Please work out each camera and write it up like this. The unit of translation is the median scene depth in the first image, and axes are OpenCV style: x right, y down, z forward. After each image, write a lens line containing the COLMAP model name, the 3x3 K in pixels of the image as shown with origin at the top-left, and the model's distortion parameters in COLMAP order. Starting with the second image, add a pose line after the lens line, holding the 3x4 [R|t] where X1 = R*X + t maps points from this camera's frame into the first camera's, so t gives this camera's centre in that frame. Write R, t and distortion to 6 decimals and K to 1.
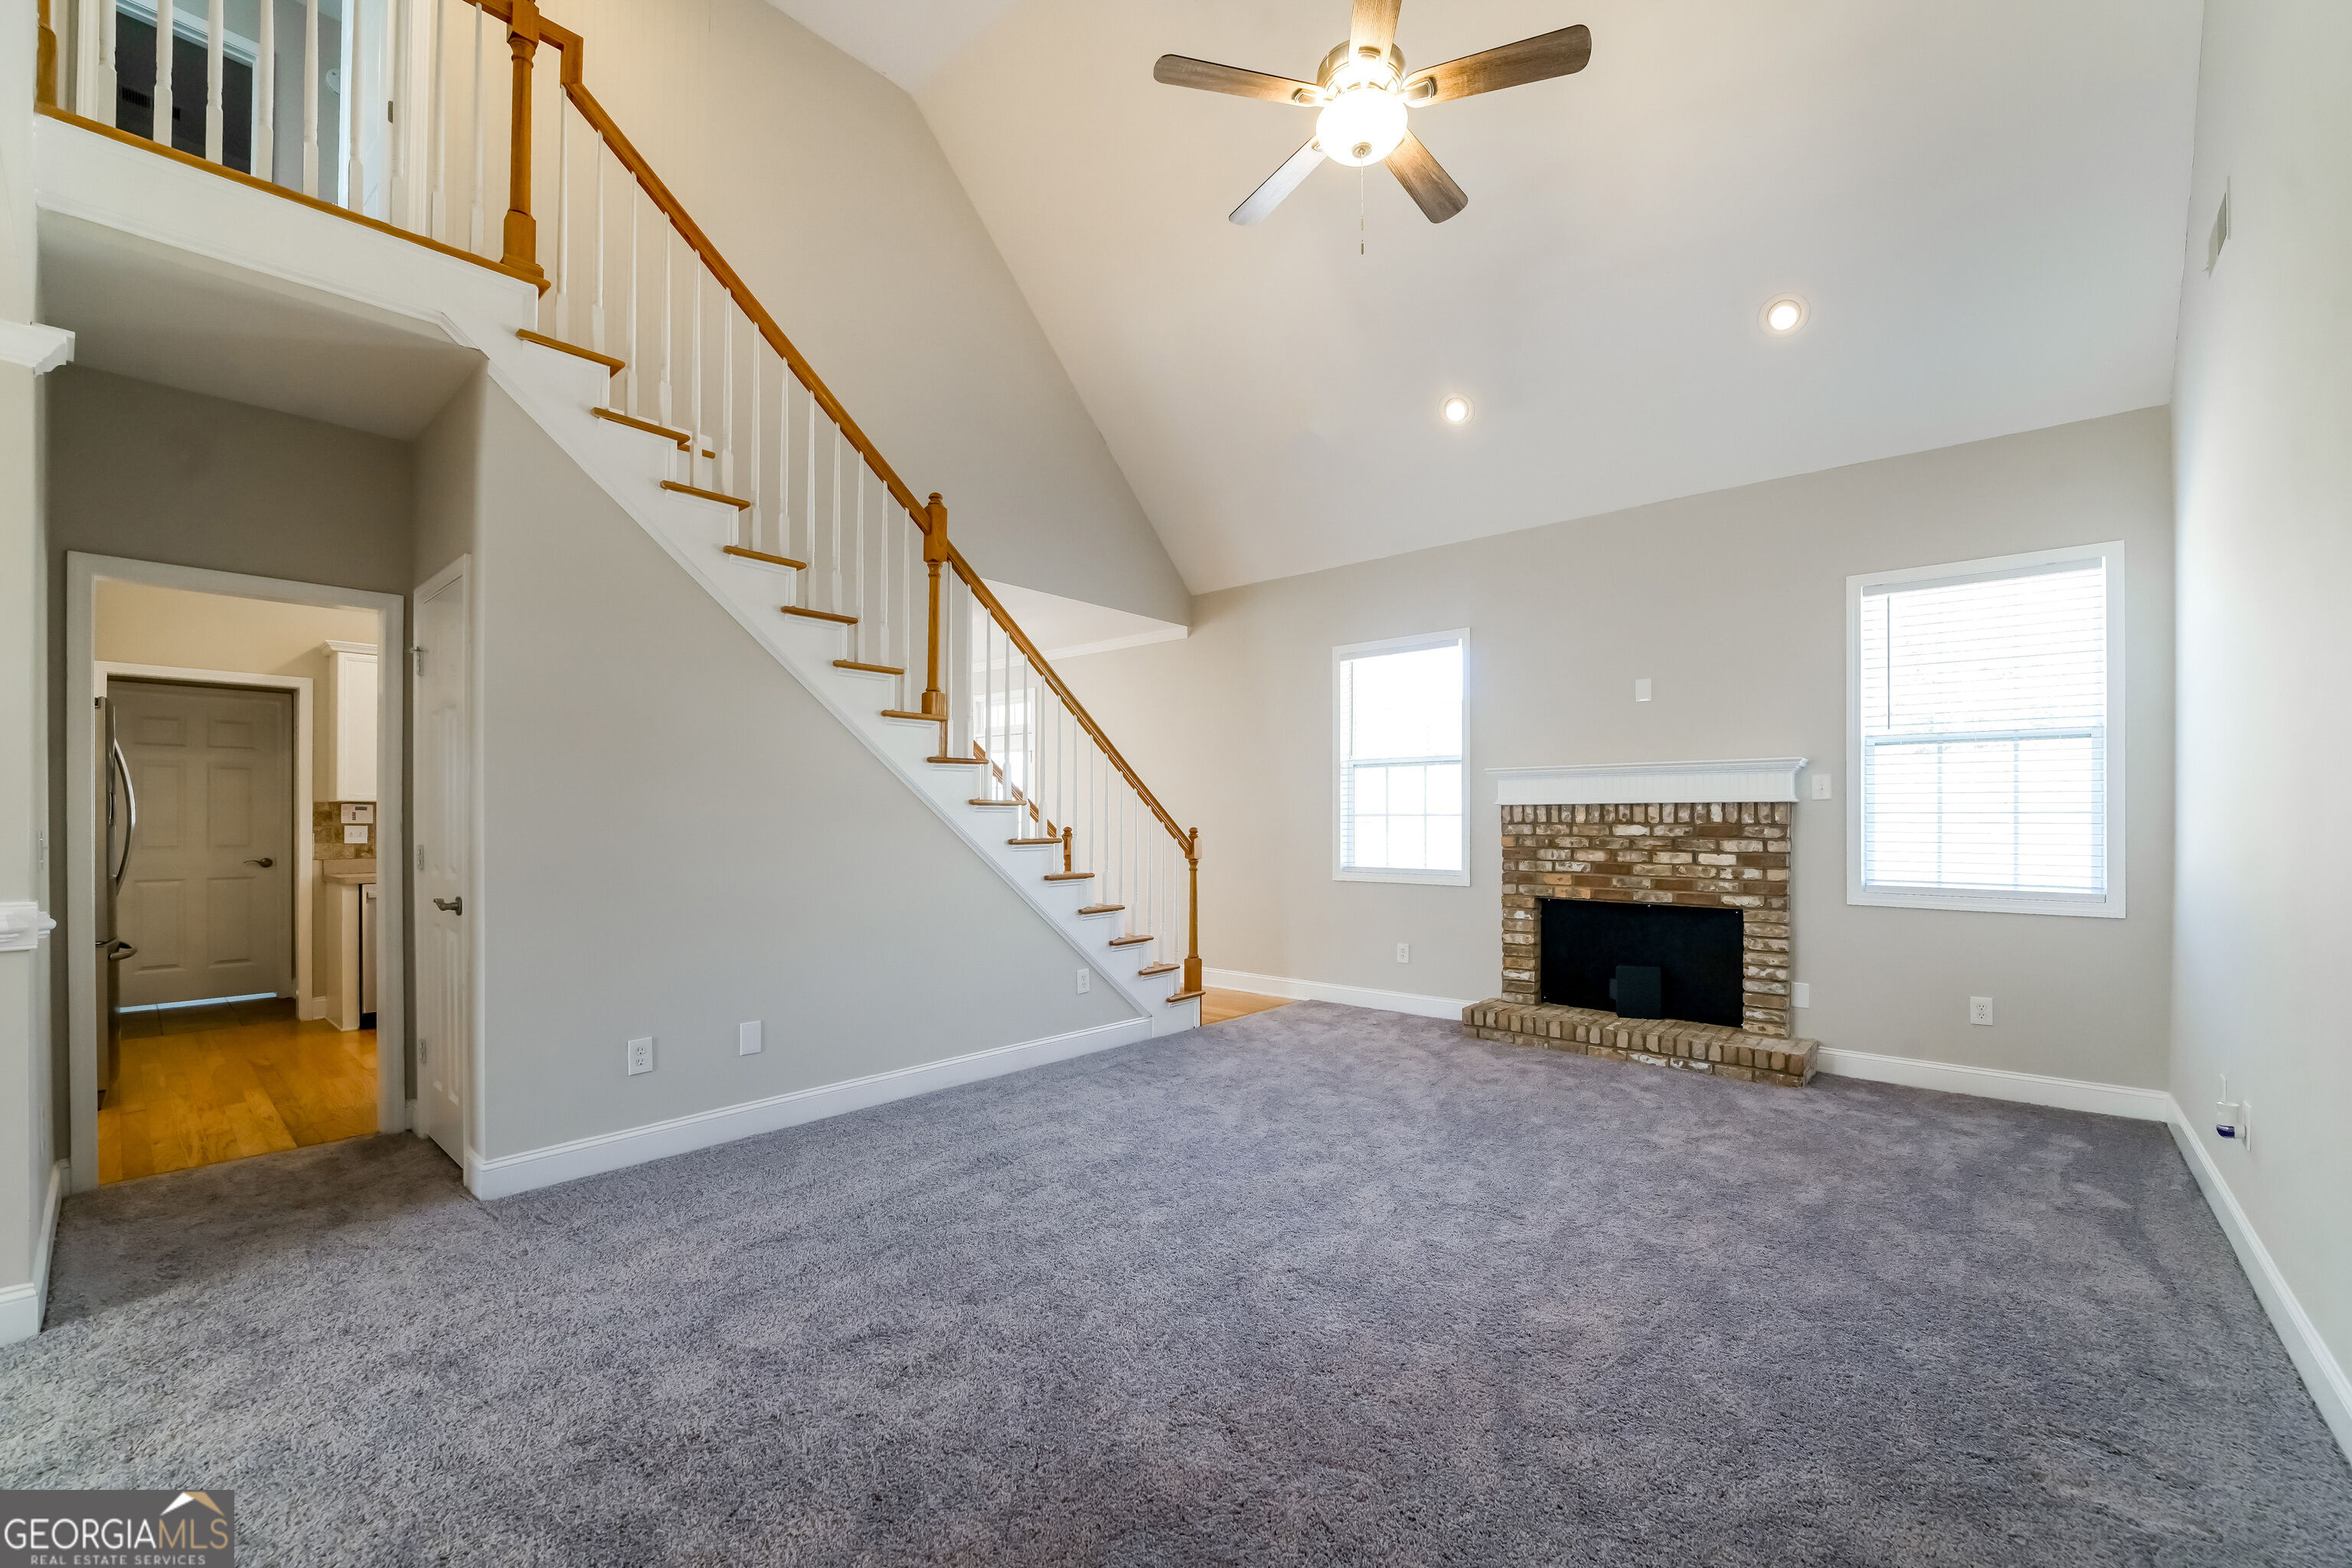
lens RADIAL K [[948.9, 0, 1168.6], [0, 948.9, 831.1], [0, 0, 1]] dist [-0.009497, -0.000166]
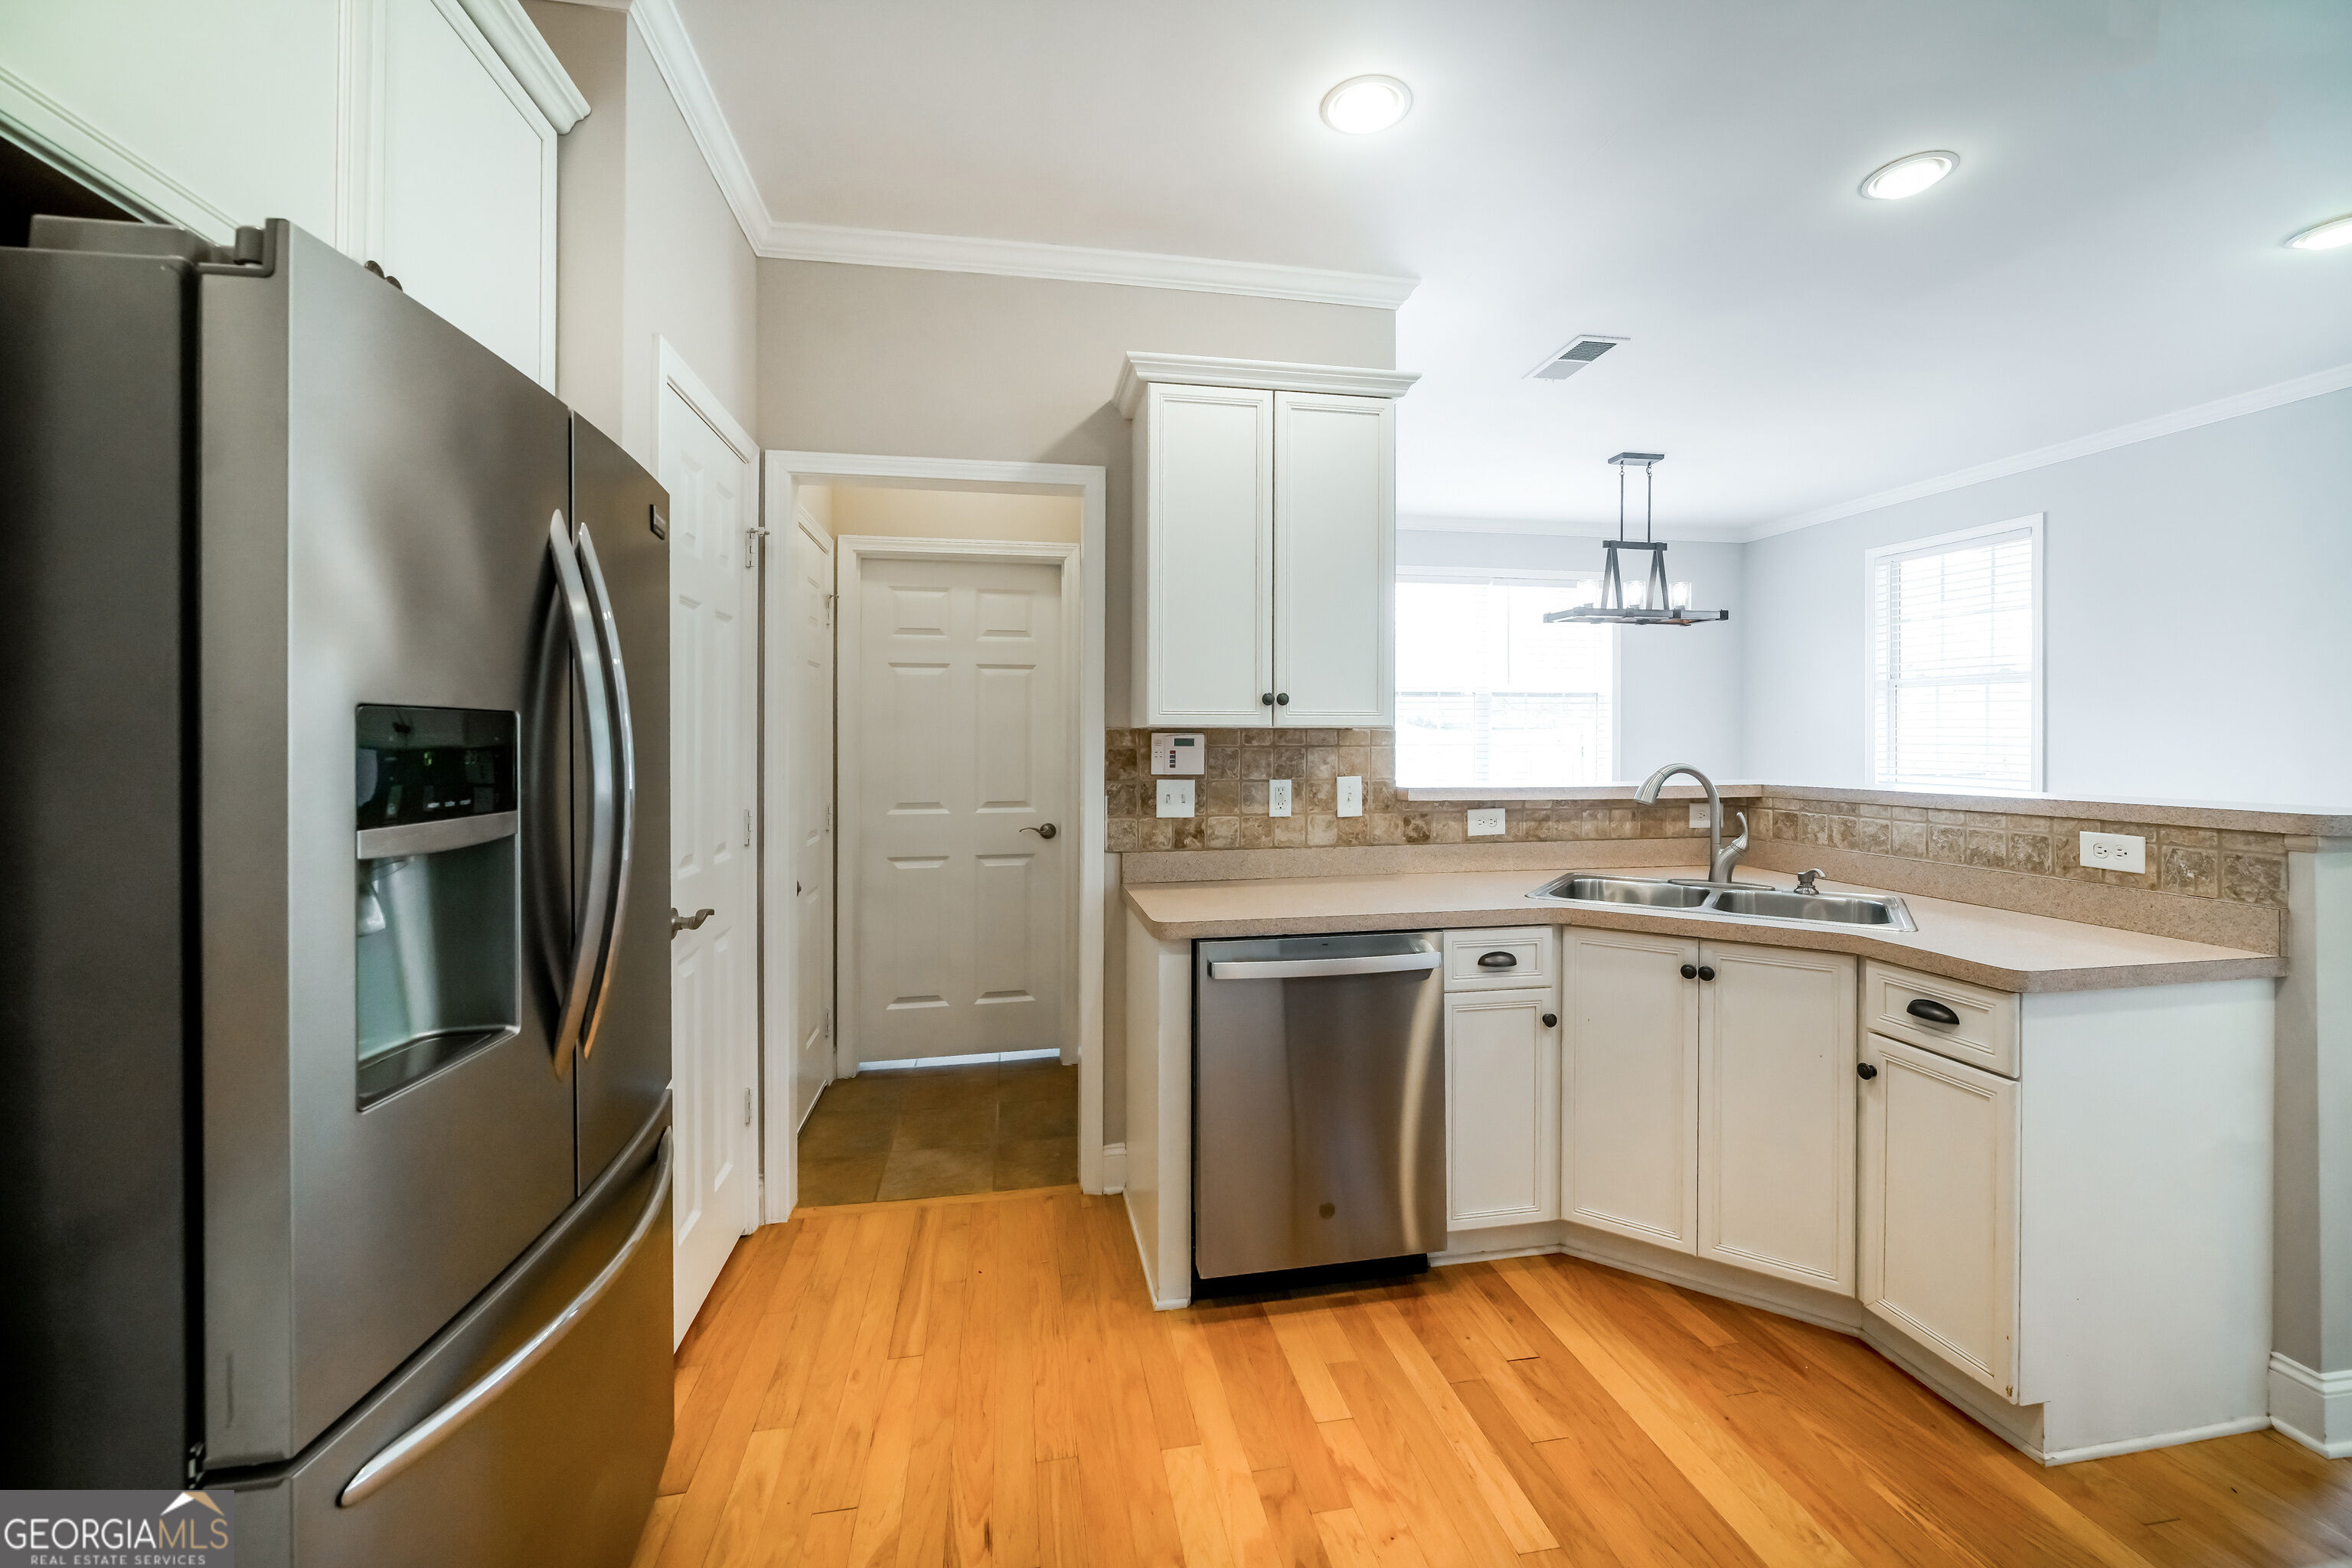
lens RADIAL K [[948.9, 0, 1180.1], [0, 948.9, 760.7], [0, 0, 1]] dist [-0.009497, -0.000166]
pose [[0.787178, 0.007247, -0.616684, -0.576712], [-0.004039, 0.999970, 0.006596, -0.018356], [0.616713, -0.002701, 0.787184, 0.637858]]
